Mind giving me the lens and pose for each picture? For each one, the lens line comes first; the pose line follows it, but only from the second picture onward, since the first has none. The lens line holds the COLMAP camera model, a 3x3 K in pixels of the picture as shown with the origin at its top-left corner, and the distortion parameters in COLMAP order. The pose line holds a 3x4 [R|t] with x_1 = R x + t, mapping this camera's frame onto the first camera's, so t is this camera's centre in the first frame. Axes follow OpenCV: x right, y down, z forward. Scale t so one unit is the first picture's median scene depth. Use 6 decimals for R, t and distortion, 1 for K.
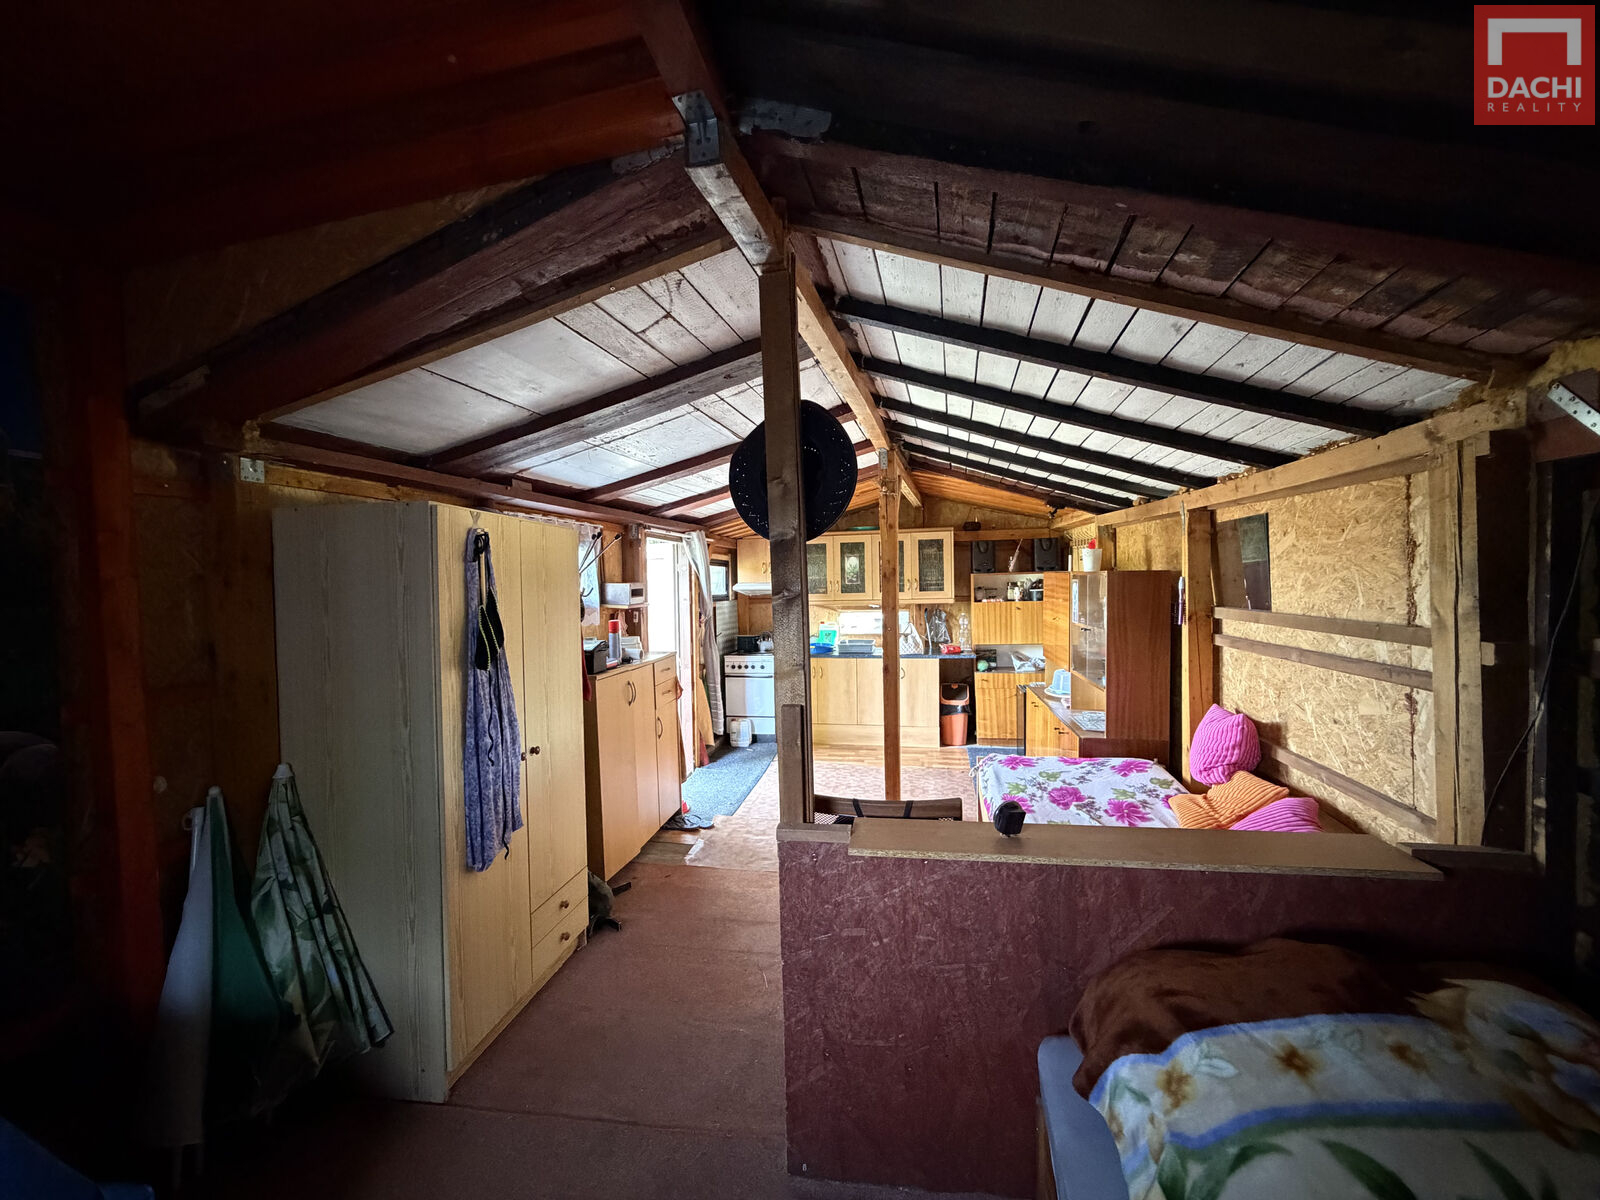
lens RADIAL K [[648.7, 0, 794.1], [0, 648.7, 596.2], [0, 0, 1]] dist [0.009150, 0.001073]
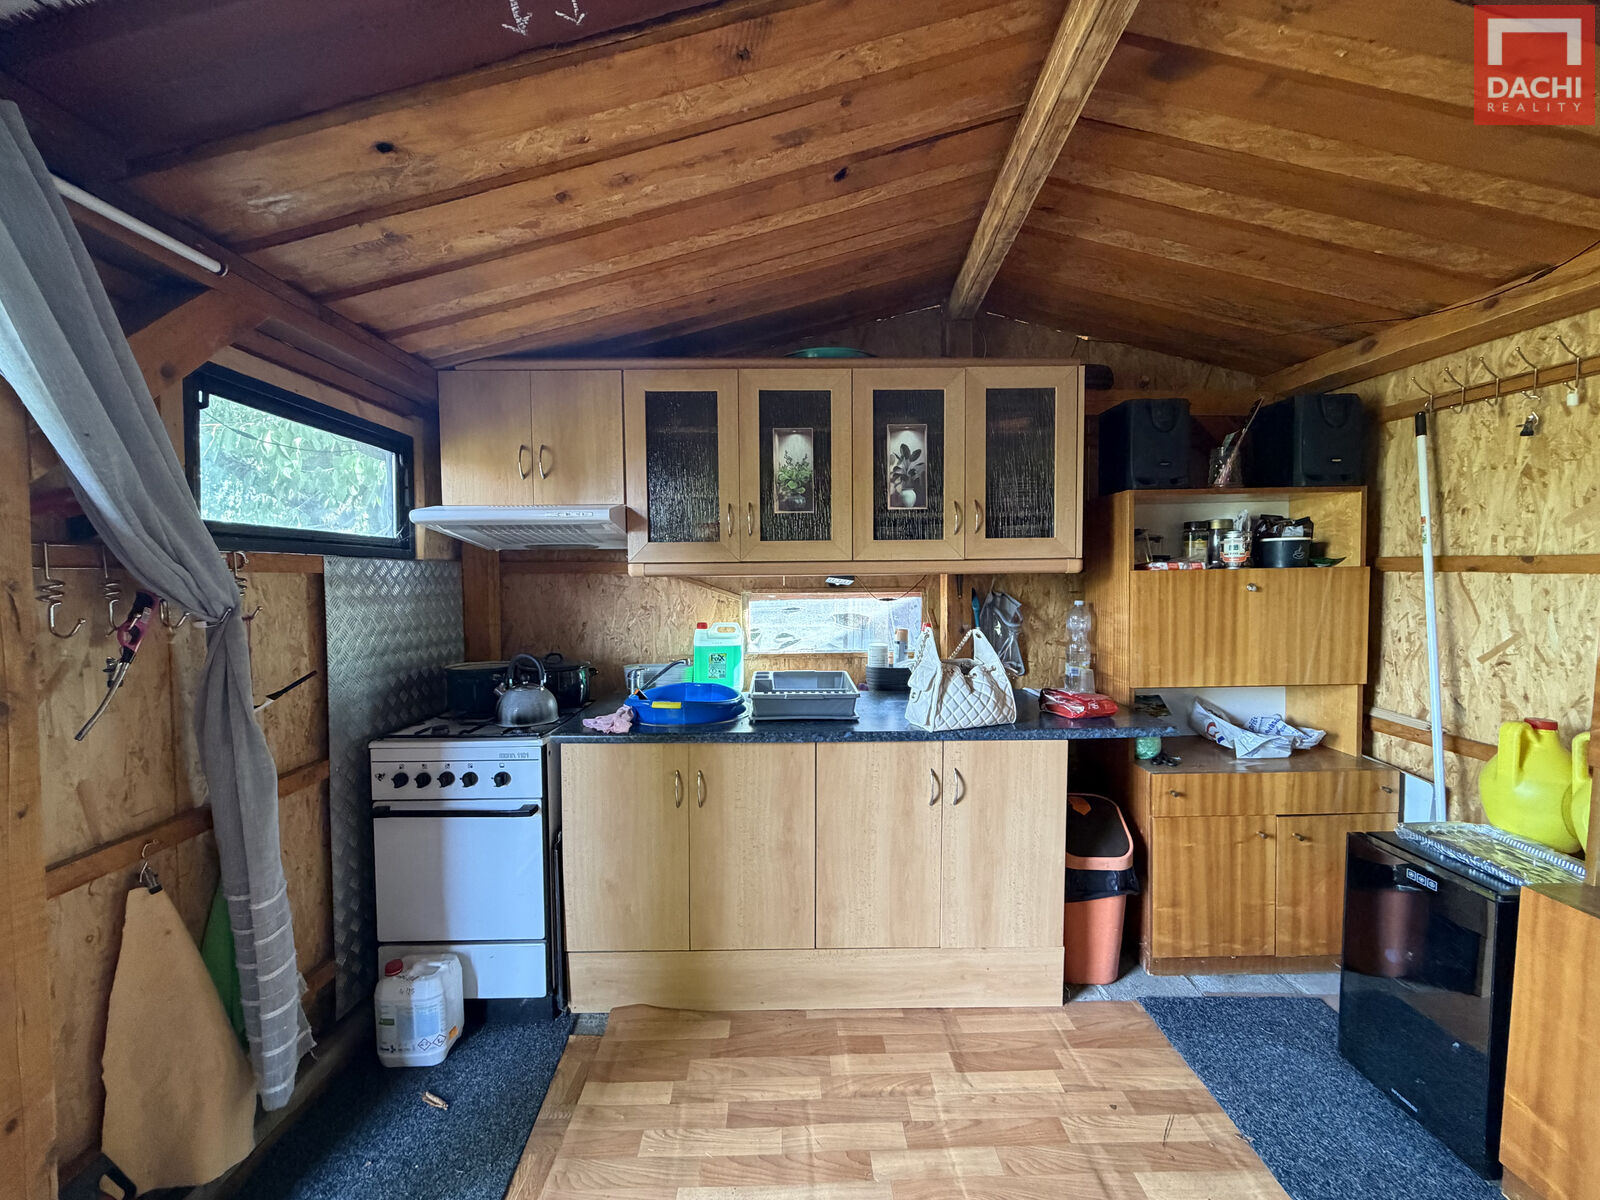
lens RADIAL K [[648.7, 0, 804.5], [0, 648.7, 591.7], [0, 0, 1]] dist [0.009150, 0.001073]
pose [[0.974254, 0.005551, 0.225385, 0.019008], [-0.008150, 0.999911, 0.010605, 0.018940], [-0.225306, -0.012169, 0.974212, 0.682817]]
